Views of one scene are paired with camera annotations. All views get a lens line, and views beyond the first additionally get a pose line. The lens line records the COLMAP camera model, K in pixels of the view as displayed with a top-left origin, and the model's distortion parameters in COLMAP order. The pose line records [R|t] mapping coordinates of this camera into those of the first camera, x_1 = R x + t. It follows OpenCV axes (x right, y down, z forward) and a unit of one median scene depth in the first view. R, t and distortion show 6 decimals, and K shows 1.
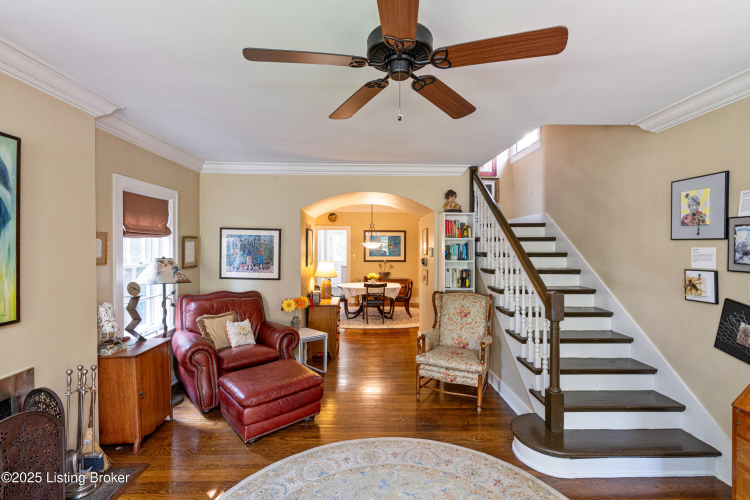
lens RADIAL K [[343.1, 0, 375.0], [0, 343.1, 250.0], [0, 0, 1]] dist [-0.002425, 0.000120]
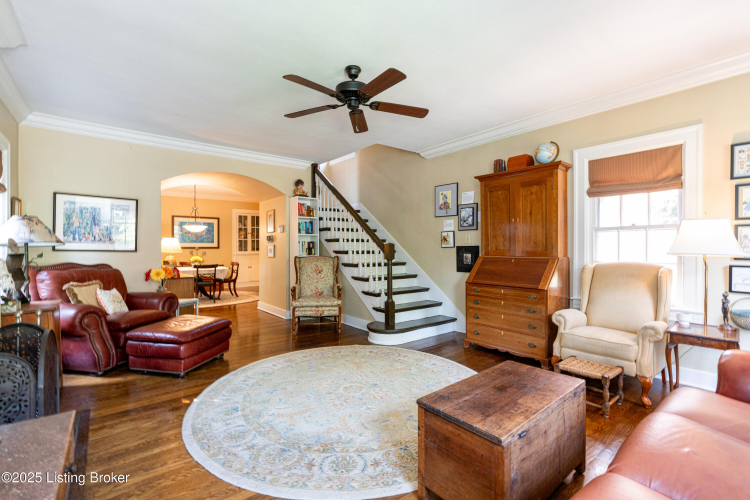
lens RADIAL K [[343.1, 0, 375.0], [0, 343.1, 250.0], [0, 0, 1]] dist [-0.002425, 0.000120]
pose [[0.796000, -0.008783, 0.605233, -0.375480], [0.010360, 0.999946, 0.000886, 0.101490], [-0.605208, 0.005565, 0.796048, -0.209144]]
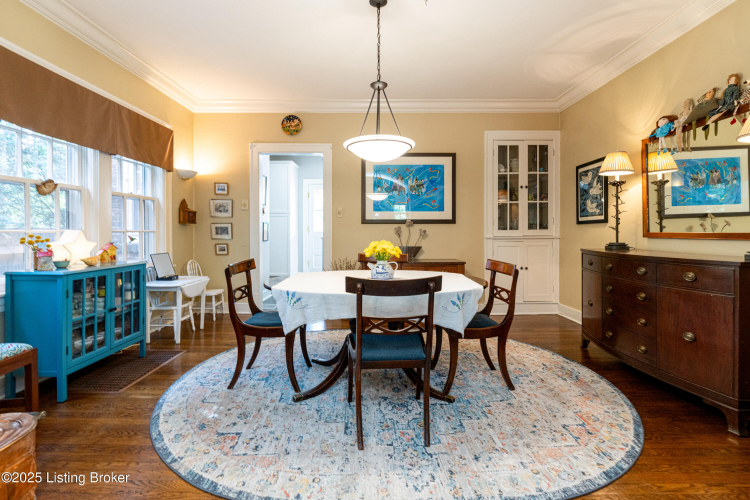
lens RADIAL K [[336.0, 0, 369.1], [0, 336.0, 236.4], [0, 0, 1]] dist [-0.000158, 0.000160]
pose [[0.999121, -0.004759, -0.041647, -0.010503], [0.004819, 0.999987, 0.001354, 0.119594], [0.041640, -0.001553, 0.999131, 1.326869]]
